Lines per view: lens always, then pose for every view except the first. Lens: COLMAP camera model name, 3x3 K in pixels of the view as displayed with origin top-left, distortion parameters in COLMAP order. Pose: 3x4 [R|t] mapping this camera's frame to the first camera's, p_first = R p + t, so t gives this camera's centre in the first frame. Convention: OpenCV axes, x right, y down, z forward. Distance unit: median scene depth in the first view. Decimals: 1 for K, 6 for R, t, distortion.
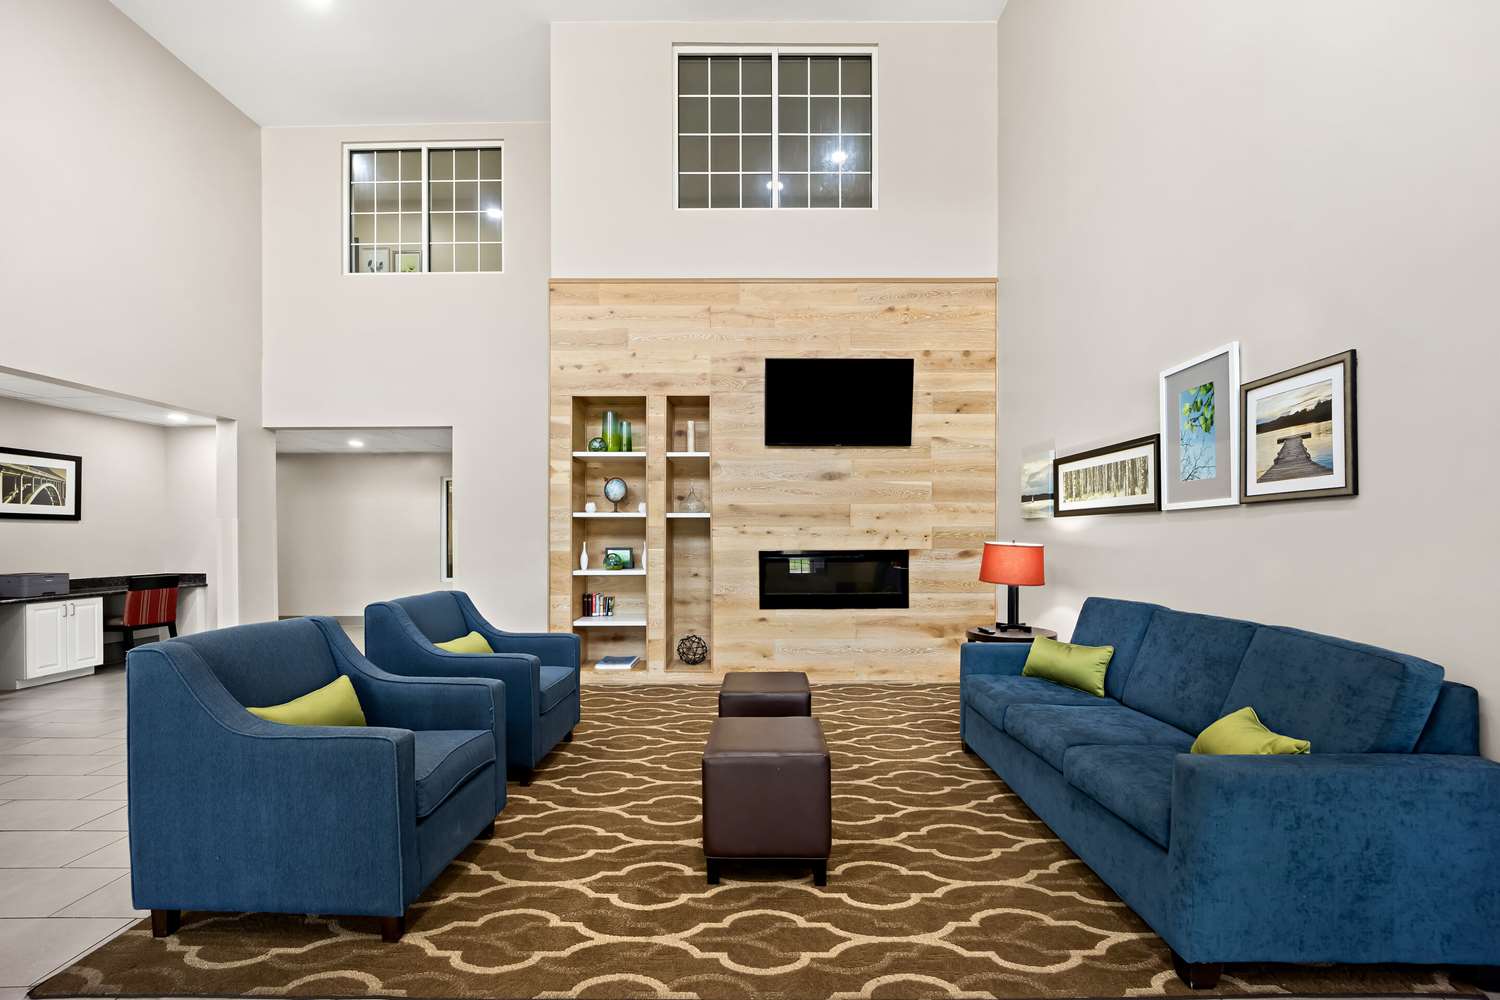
lens RADIAL K [[614.0, 0, 742.8], [0, 614.0, 541.3], [0, 0, 1]] dist [-0.016627, -0.000071]
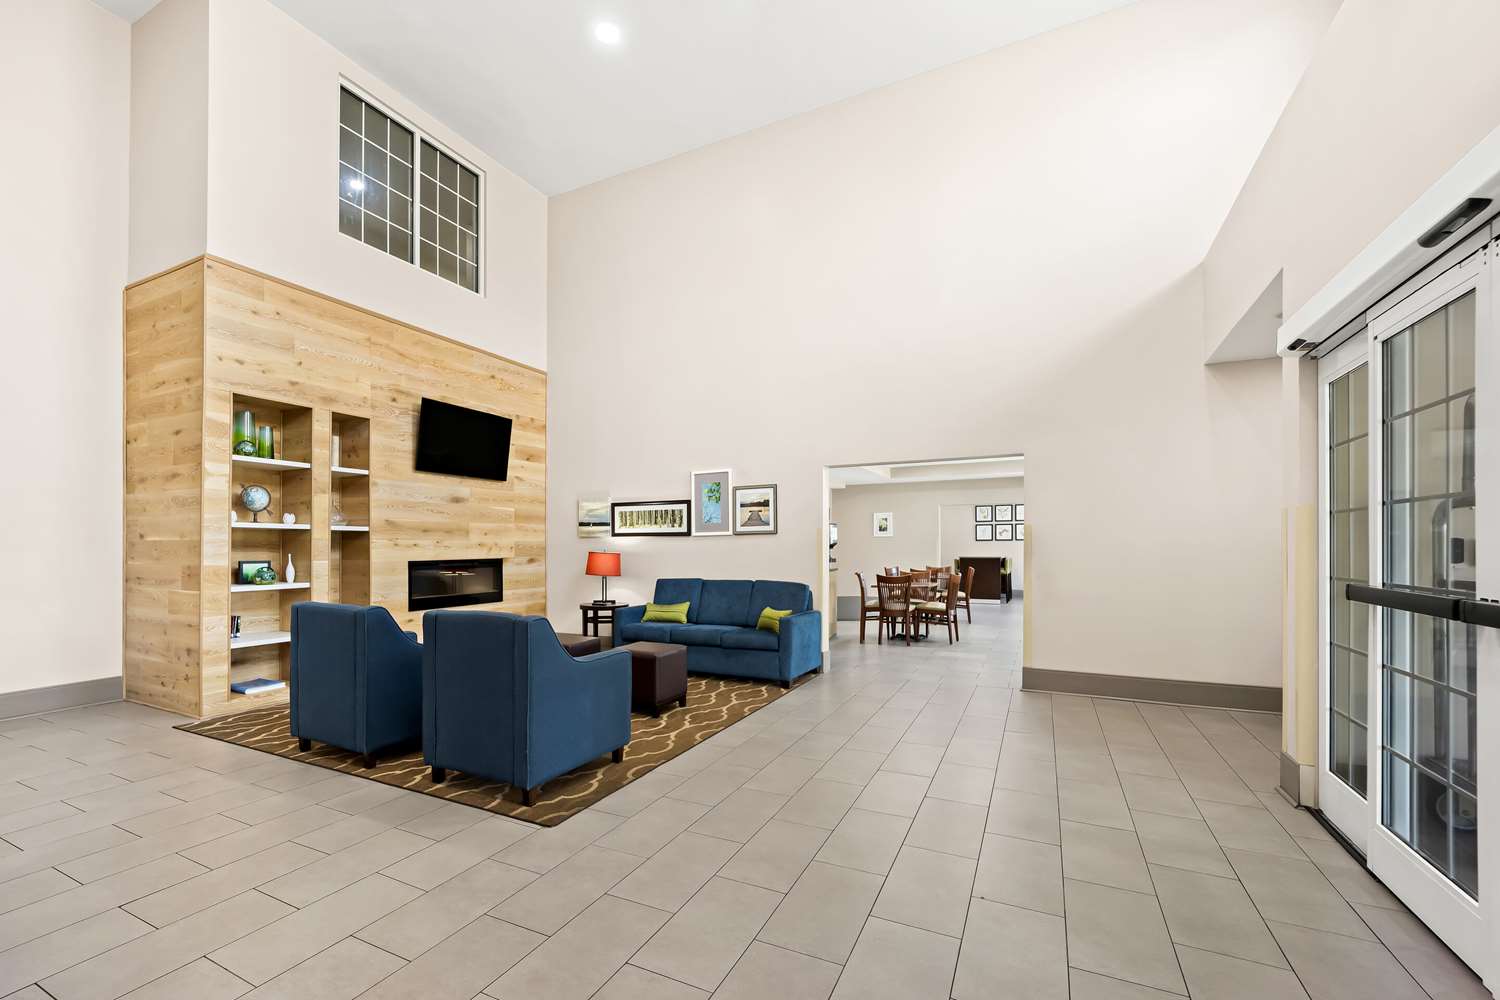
lens RADIAL K [[614.0, 0, 751.6], [0, 614.0, 545.7], [0, 0, 1]] dist [-0.016627, -0.000071]
pose [[0.419212, 0.002511, 0.907885, -0.752361], [0.009545, 0.999929, -0.007174, 0.001532], [-0.907838, 0.011673, 0.419159, -0.062552]]
